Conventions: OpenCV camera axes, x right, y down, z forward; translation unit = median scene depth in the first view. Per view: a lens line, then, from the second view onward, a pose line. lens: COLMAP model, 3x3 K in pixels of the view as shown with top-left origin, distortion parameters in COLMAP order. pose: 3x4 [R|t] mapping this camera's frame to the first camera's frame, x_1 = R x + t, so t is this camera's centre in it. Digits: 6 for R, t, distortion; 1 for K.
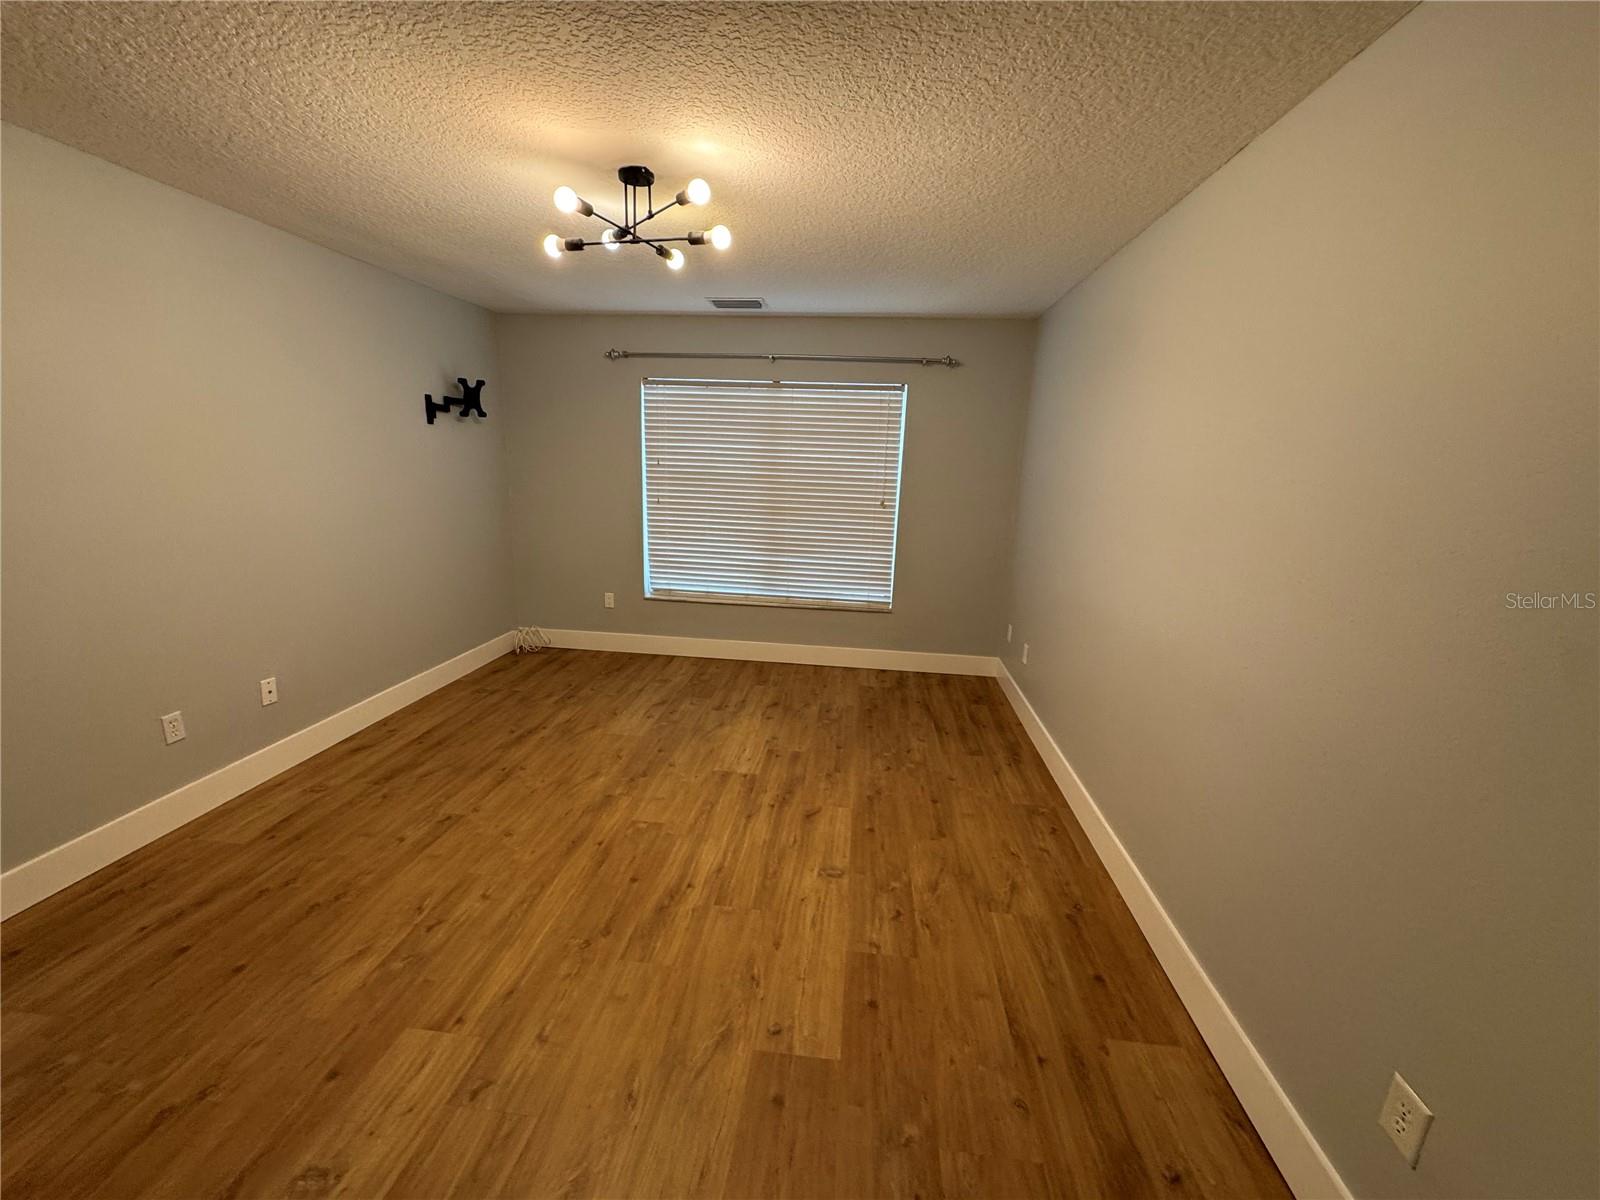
lens RADIAL K [[635.9, 0, 798.8], [0, 635.9, 594.8], [0, 0, 1]] dist [-0.003747, 0.001671]
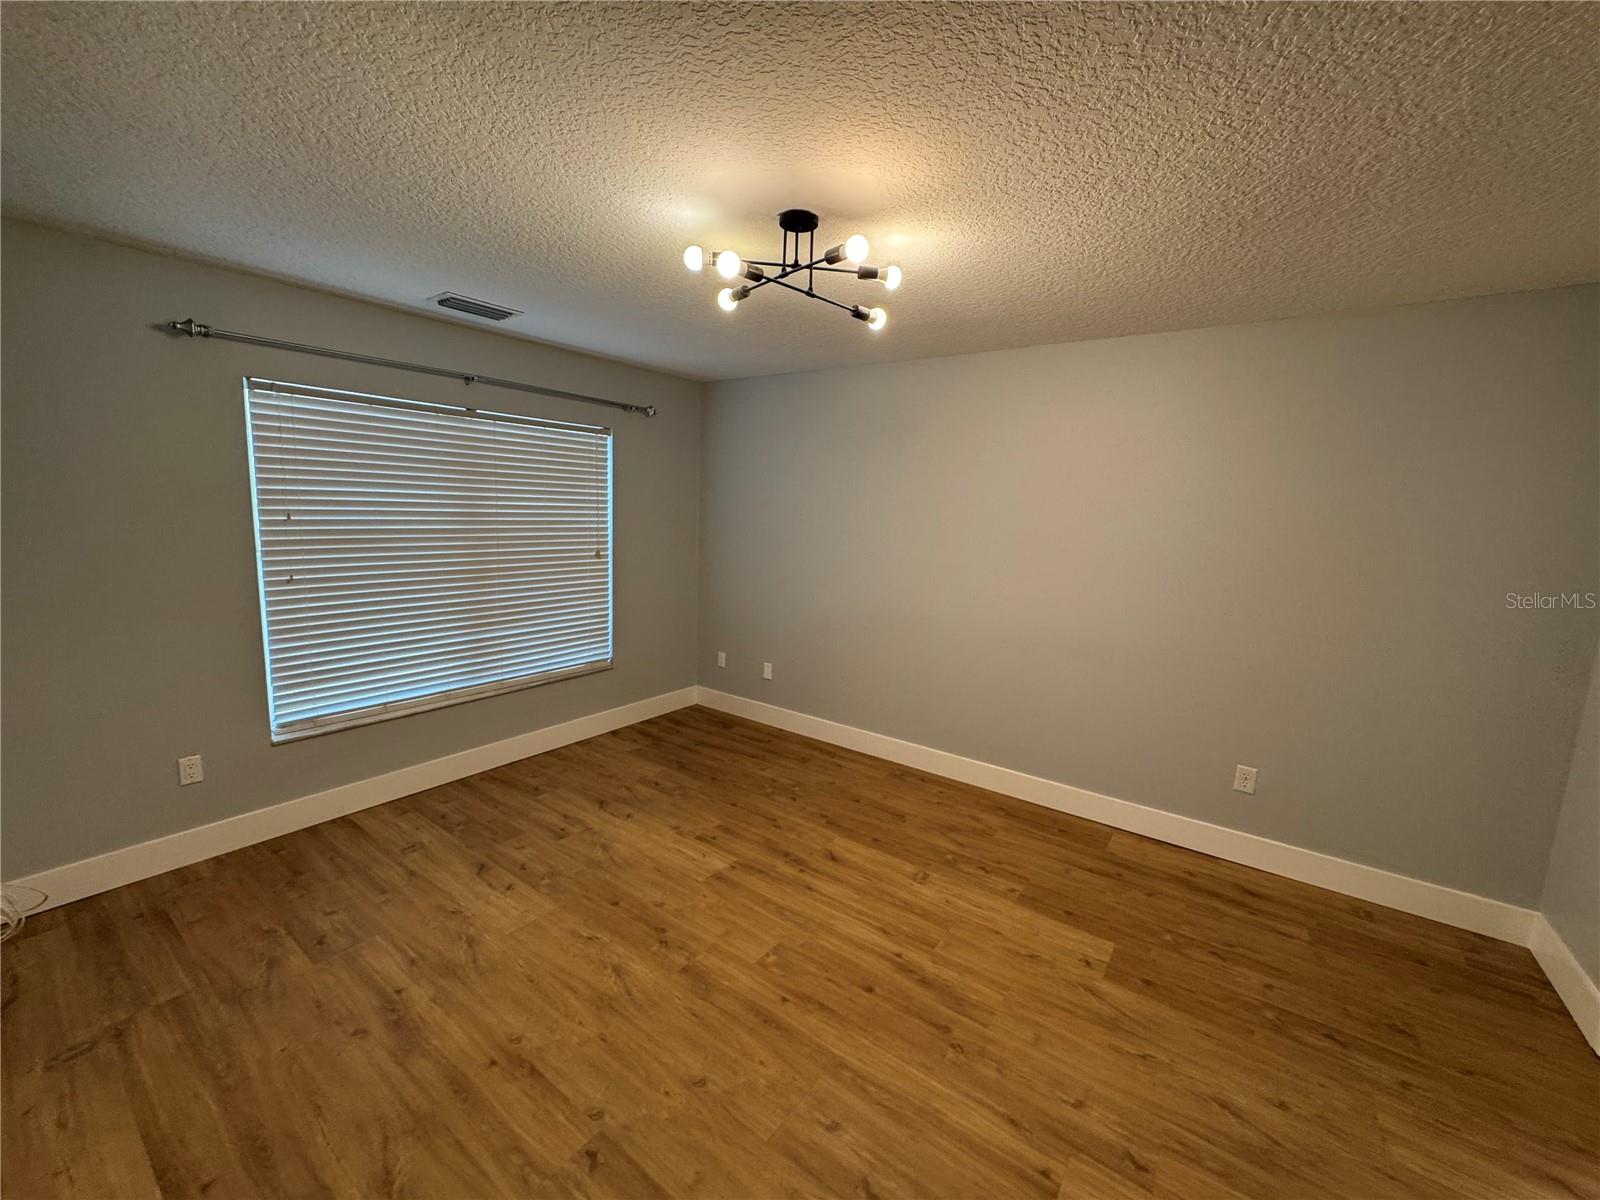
lens RADIAL K [[635.9, 0, 800.5], [0, 635.9, 594.6], [0, 0, 1]] dist [-0.003747, 0.001671]
pose [[0.503306, -0.136474, 0.853263, -0.677266], [0.165302, 0.984419, 0.059947, -0.120880], [-0.848150, 0.110874, 0.518024, 0.368184]]
